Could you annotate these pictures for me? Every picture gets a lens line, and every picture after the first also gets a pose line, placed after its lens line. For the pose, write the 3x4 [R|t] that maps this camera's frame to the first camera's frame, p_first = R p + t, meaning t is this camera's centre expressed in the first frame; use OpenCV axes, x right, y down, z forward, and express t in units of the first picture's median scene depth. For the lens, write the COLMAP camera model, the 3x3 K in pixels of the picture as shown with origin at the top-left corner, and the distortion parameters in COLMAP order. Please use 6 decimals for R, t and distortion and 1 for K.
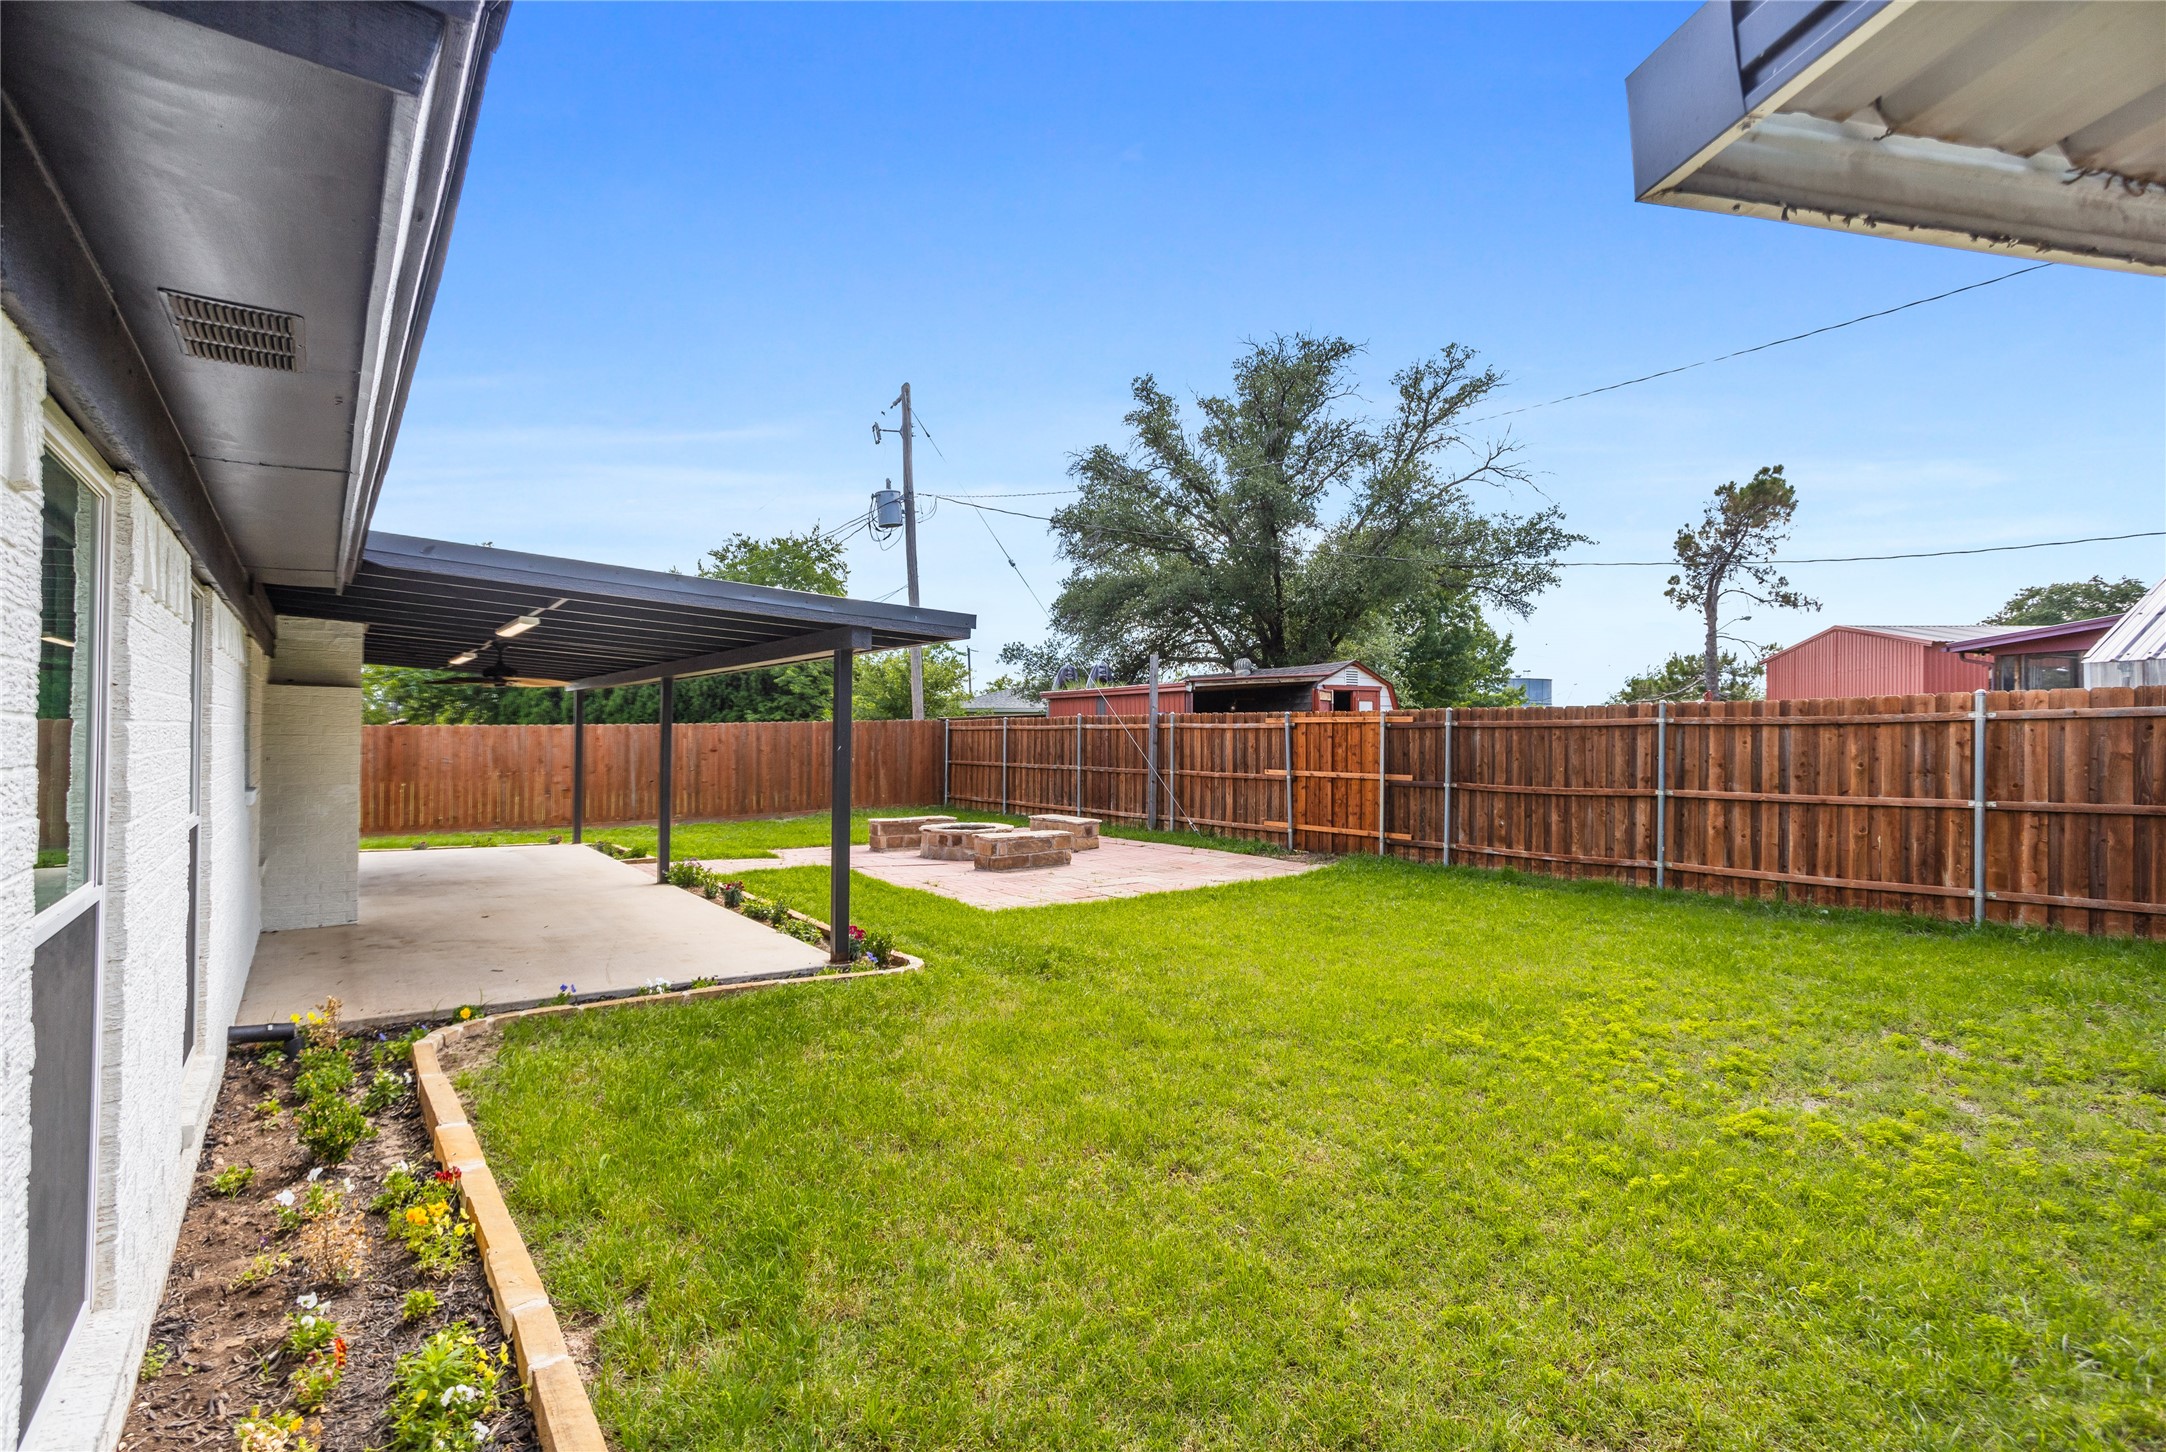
lens RADIAL K [[1047.7, 0, 1078.4], [0, 1047.7, 730.5], [0, 0, 1]] dist [-0.016842, 0.012804]
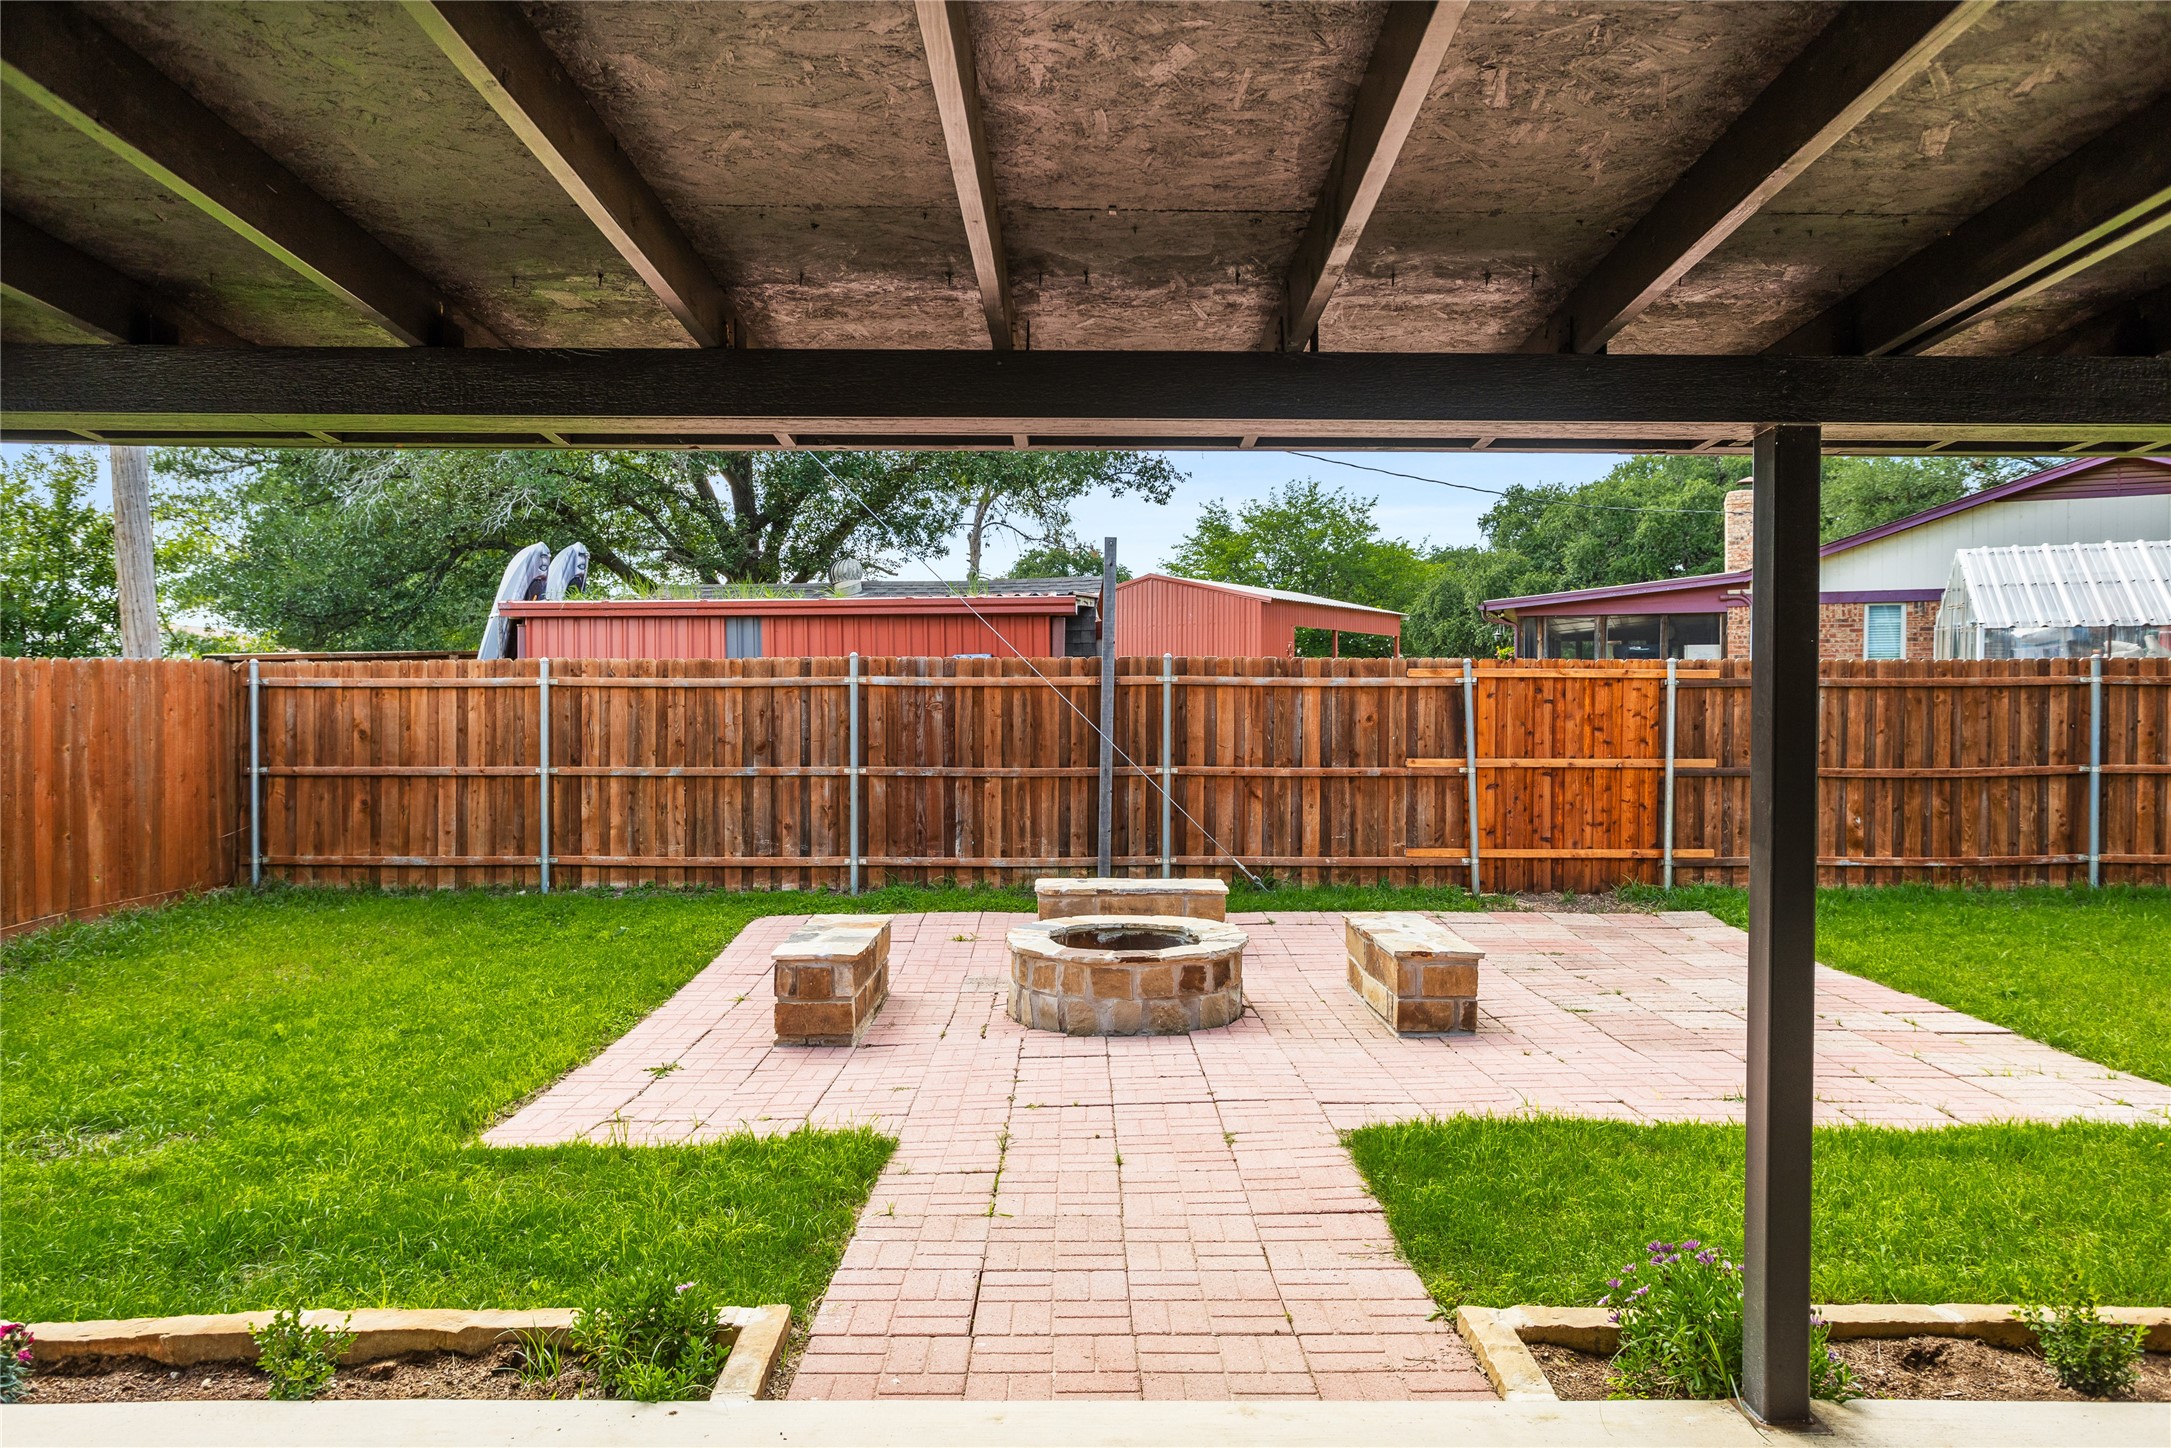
lens RADIAL K [[1357.9, 0, 1108.5], [0, 1357.9, 719.1], [0, 0, 1]] dist [0.000193, 0.001280]
pose [[0.580310, -0.012795, 0.814295, -0.646080], [-0.002429, 0.999845, 0.017441, 0.004042], [-0.814392, -0.012099, 0.580189, 0.886076]]
